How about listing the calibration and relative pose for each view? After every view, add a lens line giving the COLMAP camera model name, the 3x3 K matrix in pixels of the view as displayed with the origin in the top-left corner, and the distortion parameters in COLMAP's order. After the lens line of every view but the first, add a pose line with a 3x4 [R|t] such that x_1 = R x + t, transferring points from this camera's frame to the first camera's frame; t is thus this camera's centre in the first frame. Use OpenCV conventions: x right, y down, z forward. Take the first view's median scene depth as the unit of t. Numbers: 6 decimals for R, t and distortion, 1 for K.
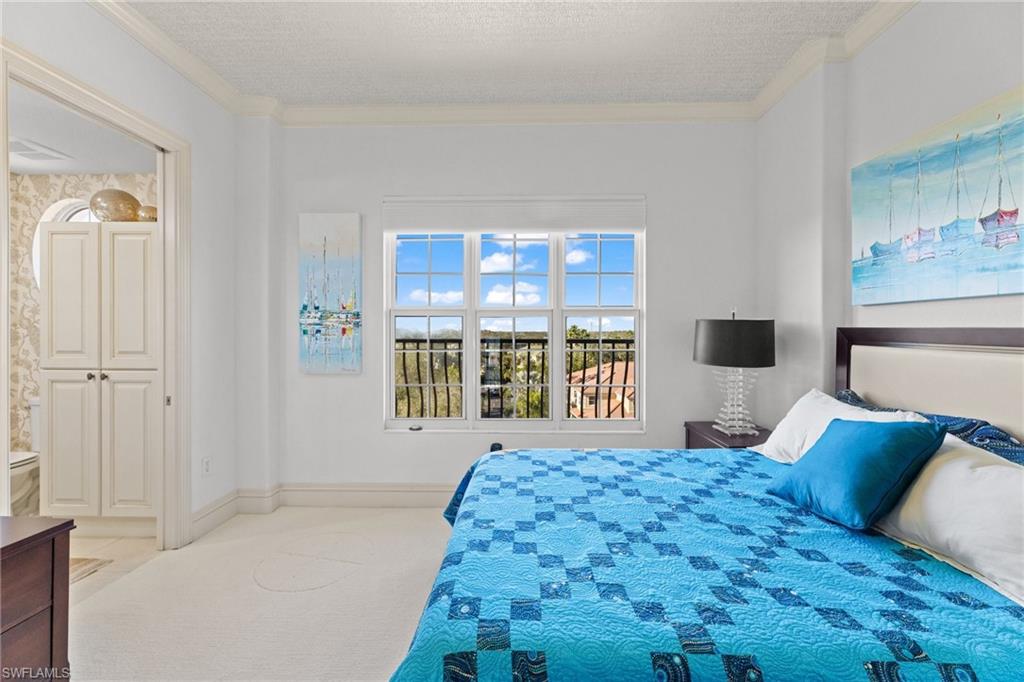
lens RADIAL K [[411.7, 0, 514.3], [0, 411.7, 335.3], [0, 0, 1]] dist [0.000430, 0.000603]
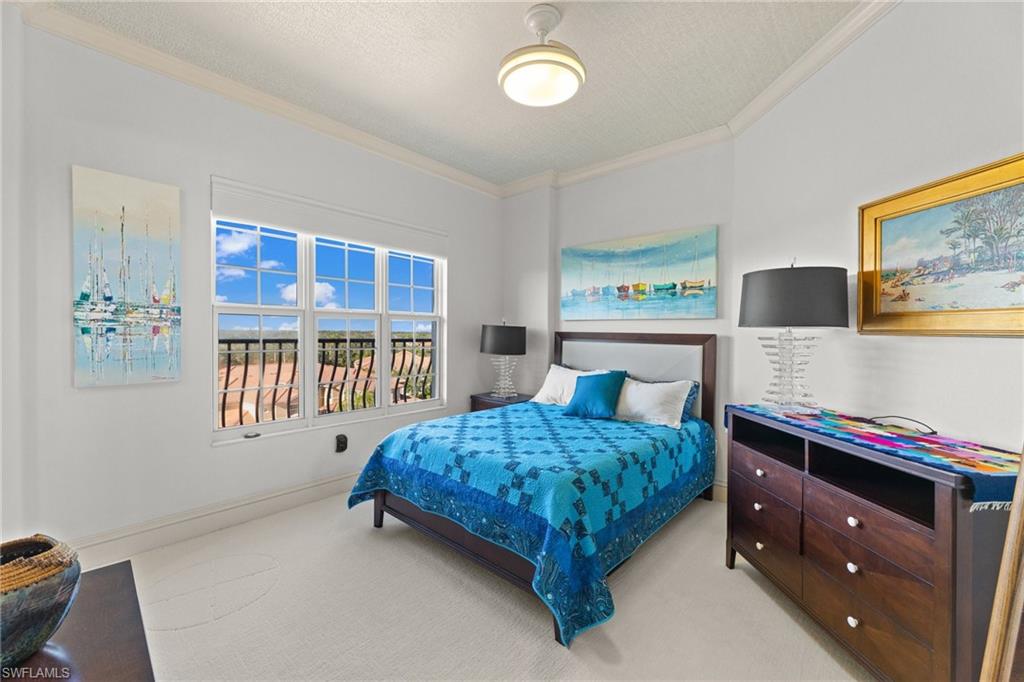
lens RADIAL K [[411.7, 0, 509.6], [0, 411.7, 342.8], [0, 0, 1]] dist [0.000430, 0.000603]
pose [[0.652183, -0.012357, 0.757961, -0.573083], [-0.001953, 0.999836, 0.017982, -0.000641], [-0.758059, -0.013208, 0.652052, -0.046936]]
